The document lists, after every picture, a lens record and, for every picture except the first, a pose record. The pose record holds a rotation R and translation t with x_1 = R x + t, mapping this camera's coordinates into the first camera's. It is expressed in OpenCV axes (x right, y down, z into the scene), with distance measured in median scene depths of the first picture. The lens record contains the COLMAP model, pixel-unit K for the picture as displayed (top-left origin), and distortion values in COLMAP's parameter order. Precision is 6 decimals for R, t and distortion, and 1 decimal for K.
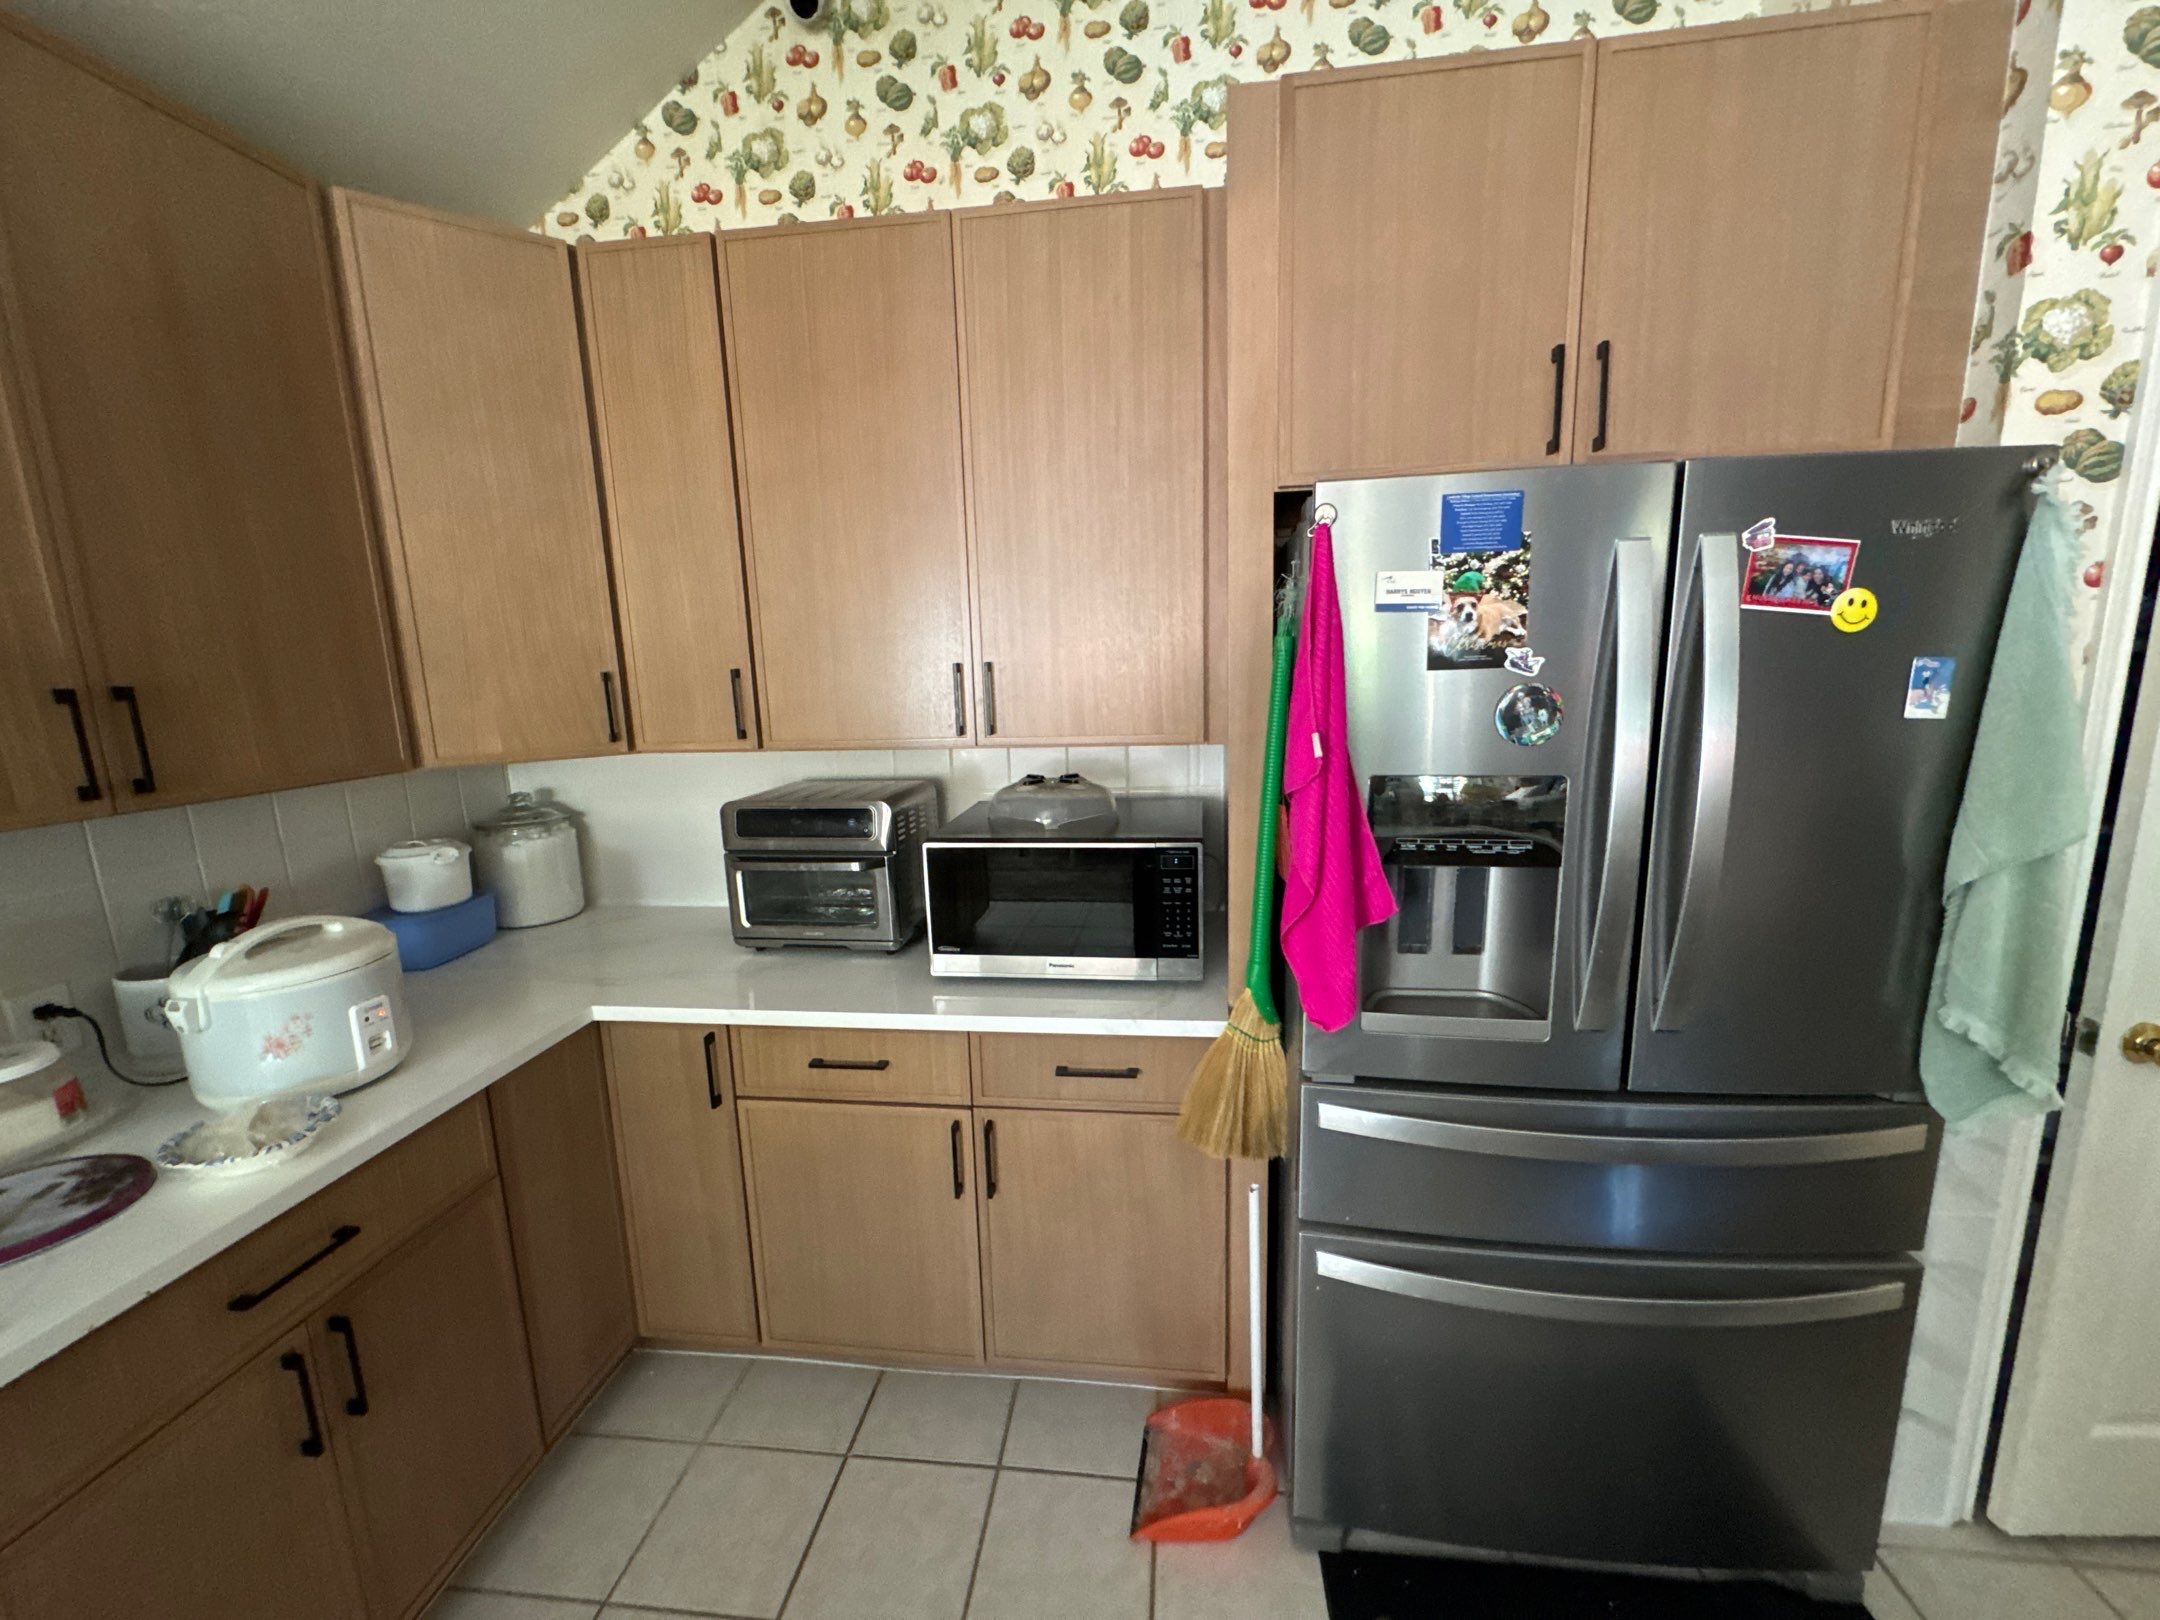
lens RADIAL K [[857.5, 0, 1078.1], [0, 857.5, 812.8], [0, 0, 1]] dist [-0.001745, 0.000081]
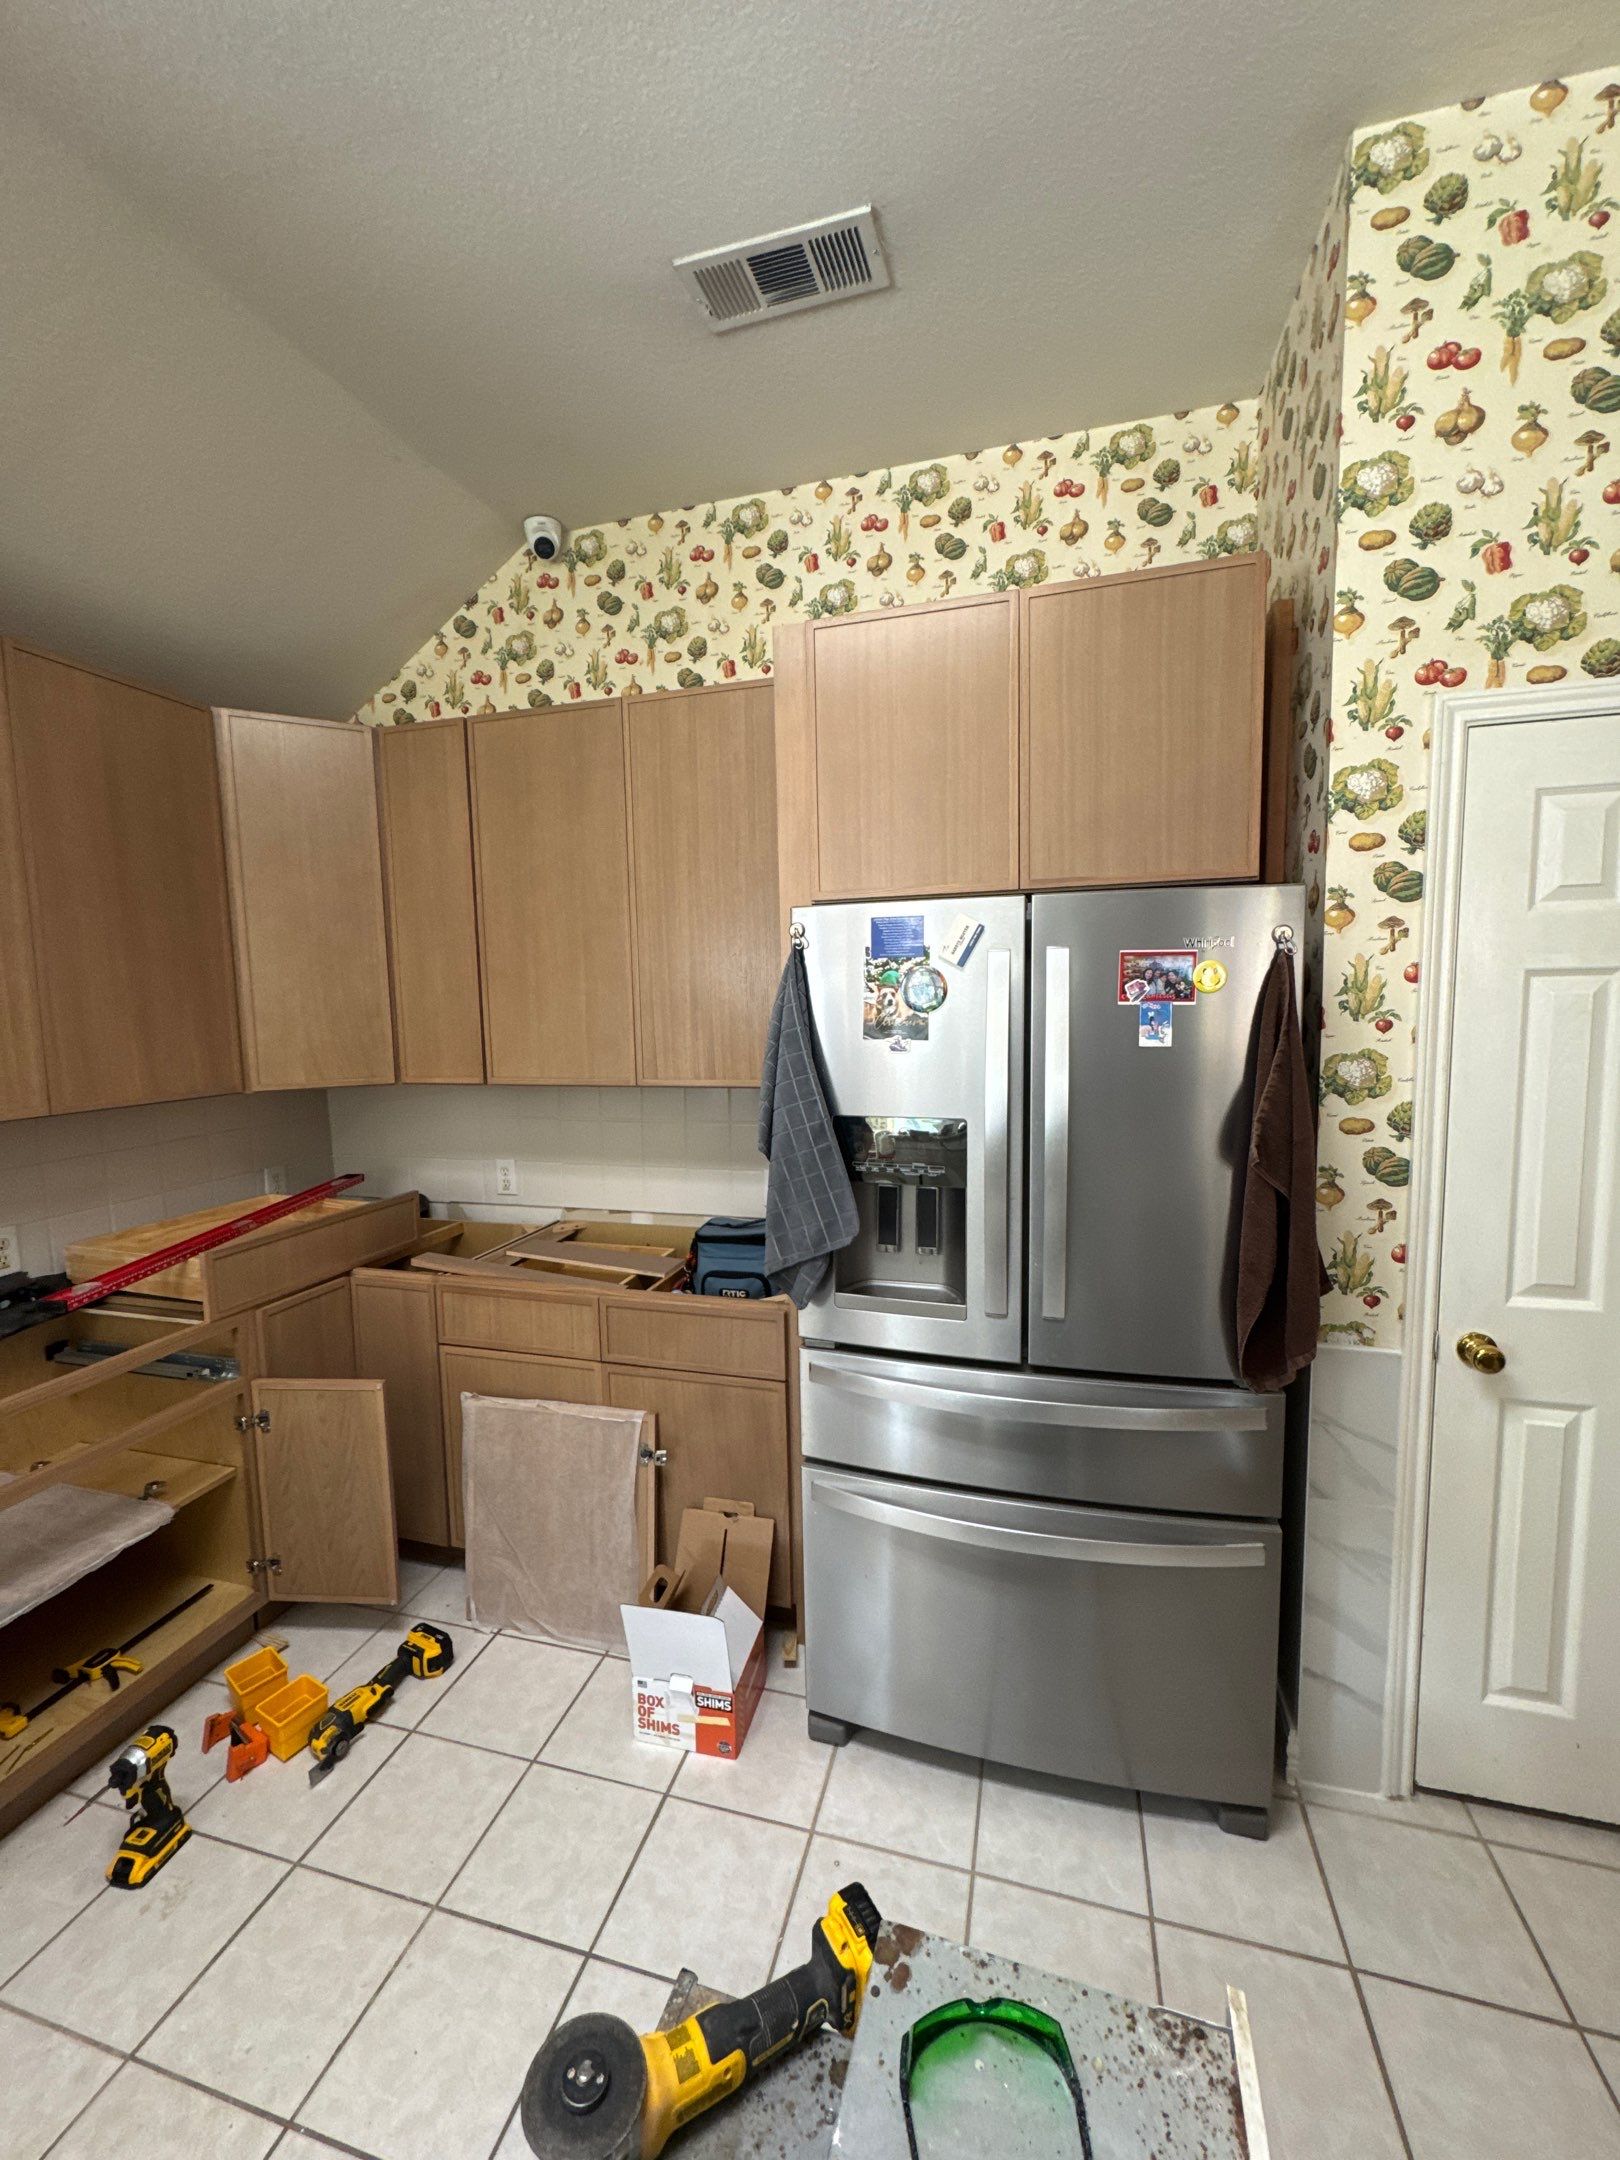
lens RADIAL K [[857.5, 0, 811.3], [0, 857.5, 1080.2], [0, 0, 1]] dist [-0.001745, 0.000081]
pose [[0.988301, 0.022851, -0.150797, 0.337743], [-0.034586, 0.996533, -0.075665, 0.003516], [0.148545, 0.079995, 0.985665, -0.239799]]
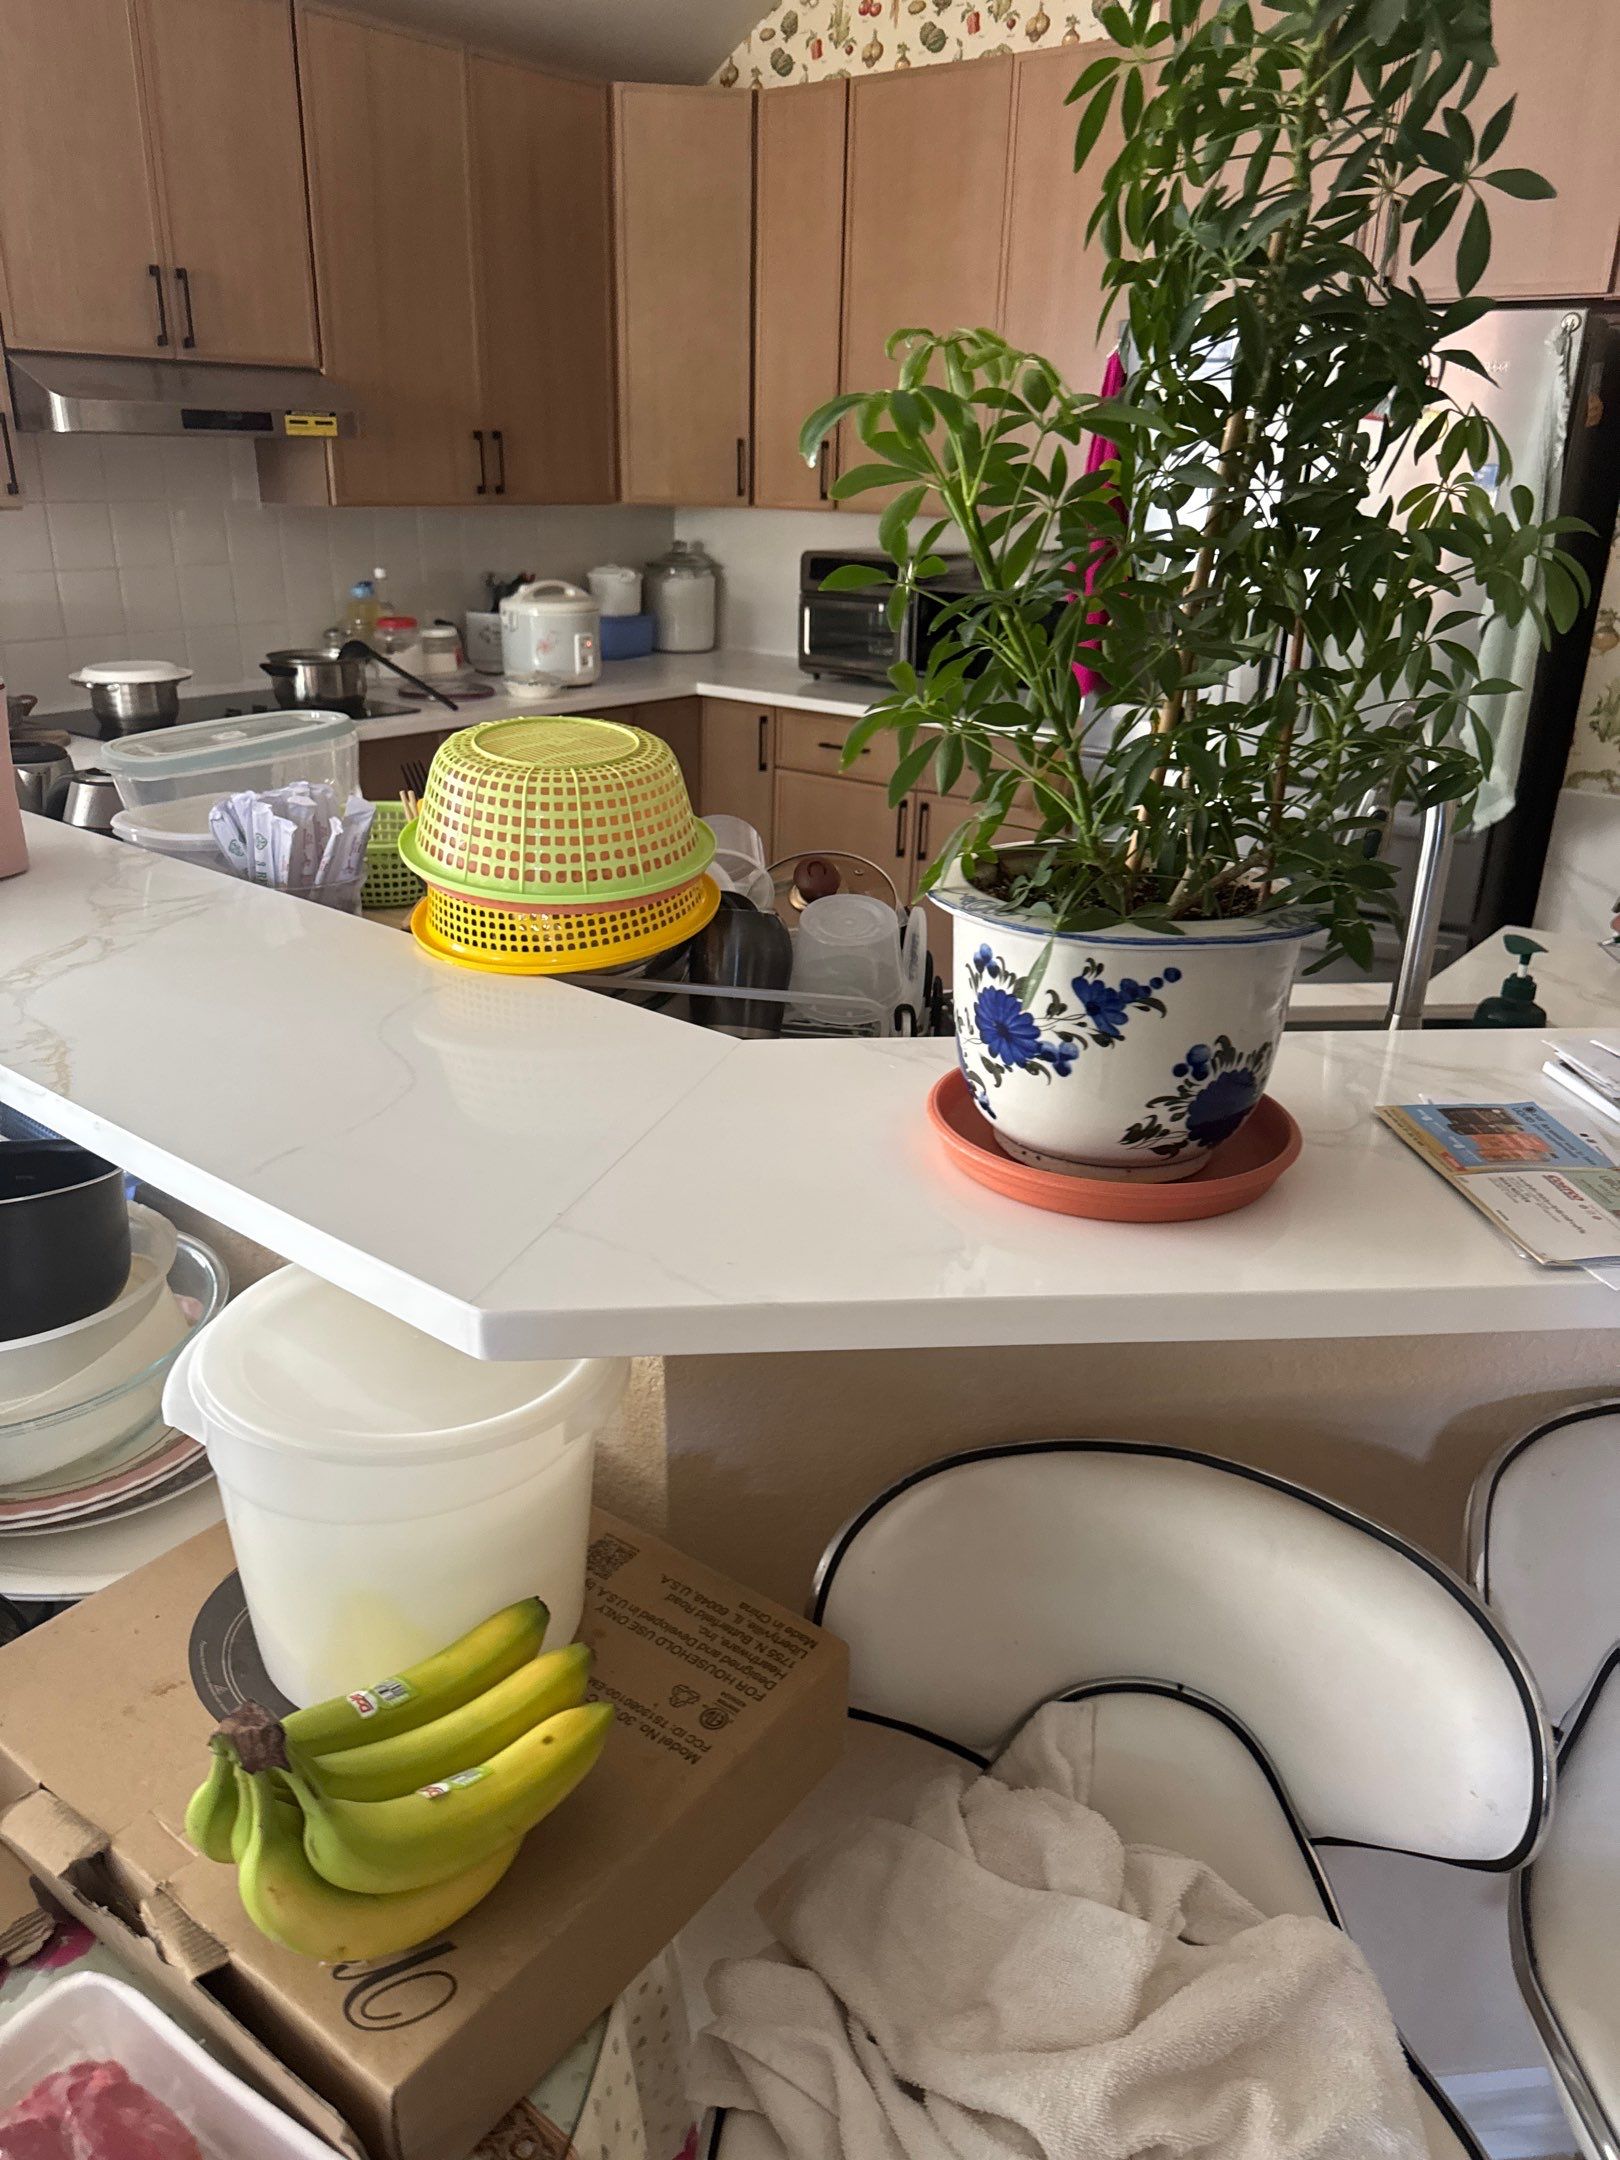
lens RADIAL K [[1533.7, 0, 798.5], [0, 1533.7, 1056.5], [0, 0, 1]] dist [0.038236, -0.042385]
pose [[0.857058, 0.230545, -0.460760, 0.852041], [-0.135952, 0.963800, 0.229362, 0.198389], [0.496959, -0.133935, 0.857376, -1.135690]]
